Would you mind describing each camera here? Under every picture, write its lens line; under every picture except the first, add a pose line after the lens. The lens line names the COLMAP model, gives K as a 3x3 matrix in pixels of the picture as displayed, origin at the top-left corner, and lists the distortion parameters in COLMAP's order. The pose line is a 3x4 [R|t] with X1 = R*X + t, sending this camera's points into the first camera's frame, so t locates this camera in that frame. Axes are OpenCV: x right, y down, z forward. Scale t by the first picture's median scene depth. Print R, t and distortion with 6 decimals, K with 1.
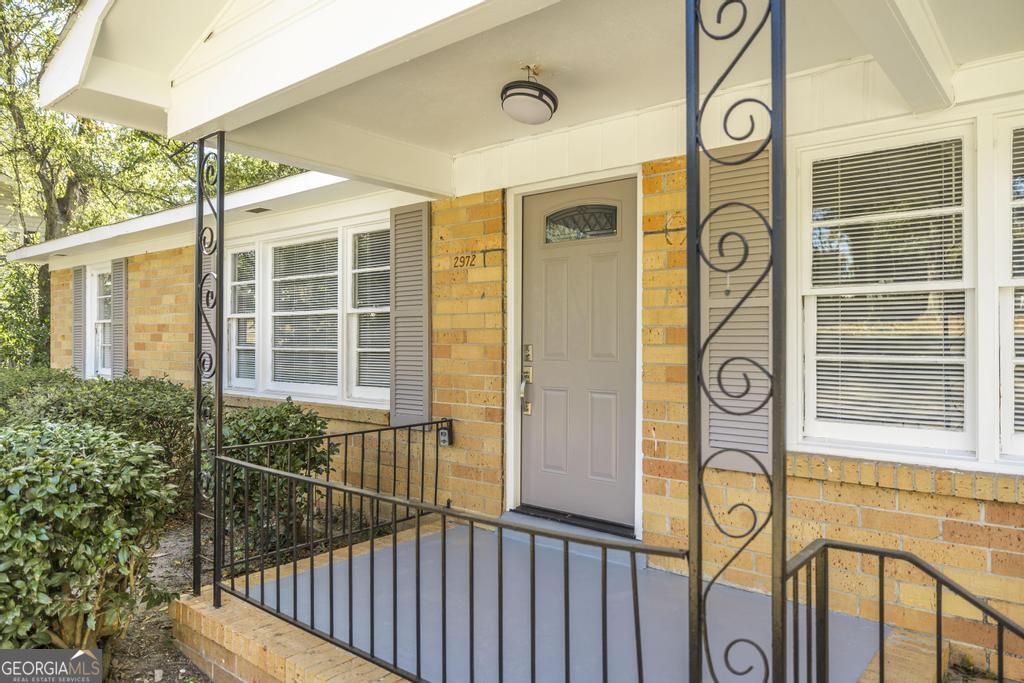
lens RADIAL K [[671.8, 0, 513.7], [0, 671.8, 340.4], [0, 0, 1]] dist [0.027852, 0.001233]
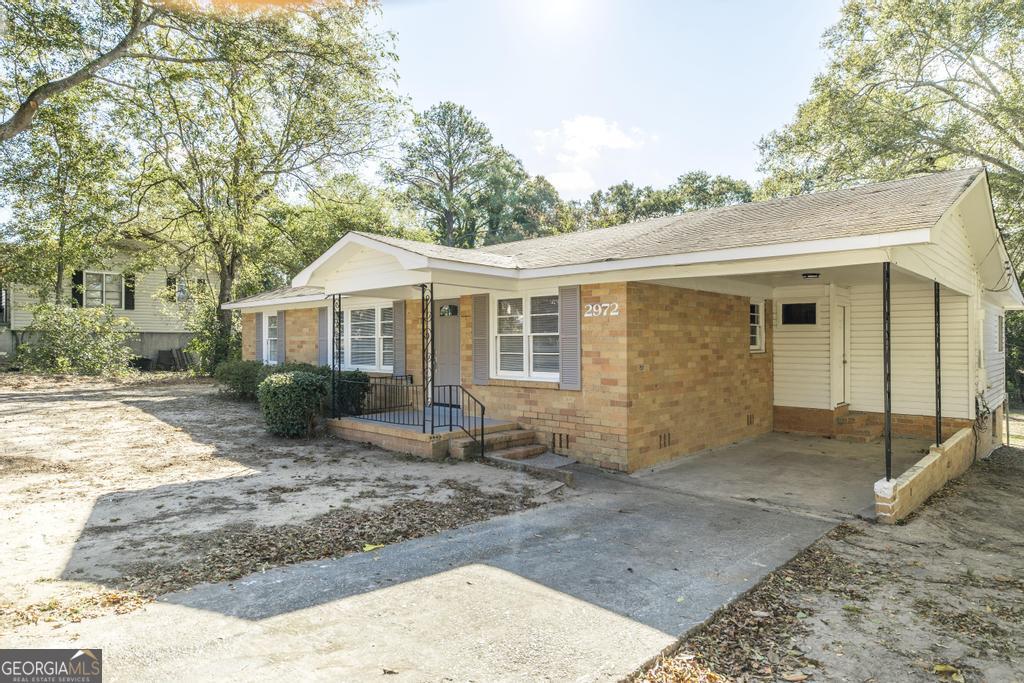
lens RADIAL K [[601.5, 0, 510.3], [0, 601.5, 339.9], [0, 0, 1]] dist [0.007834, 0.000627]
pose [[0.997794, -0.005843, -0.066133, 0.419320], [0.005569, 0.999975, -0.004336, -0.018306], [0.066157, 0.003958, 0.997801, -1.307152]]
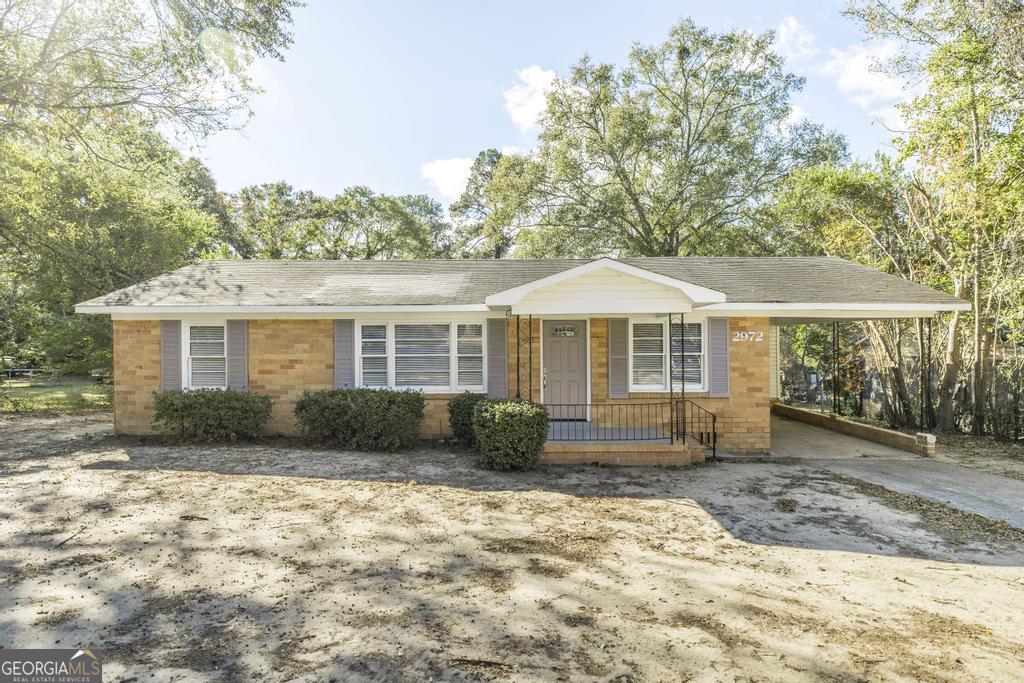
lens RADIAL K [[569.0, 0, 512.3], [0, 569.0, 341.8], [0, 0, 1]] dist [-0.005282, -0.000037]
pose [[0.773222, -0.008884, 0.634073, -1.366747], [0.006685, 0.999960, 0.005858, -0.100918], [-0.634100, -0.000290, 0.773251, -0.742701]]
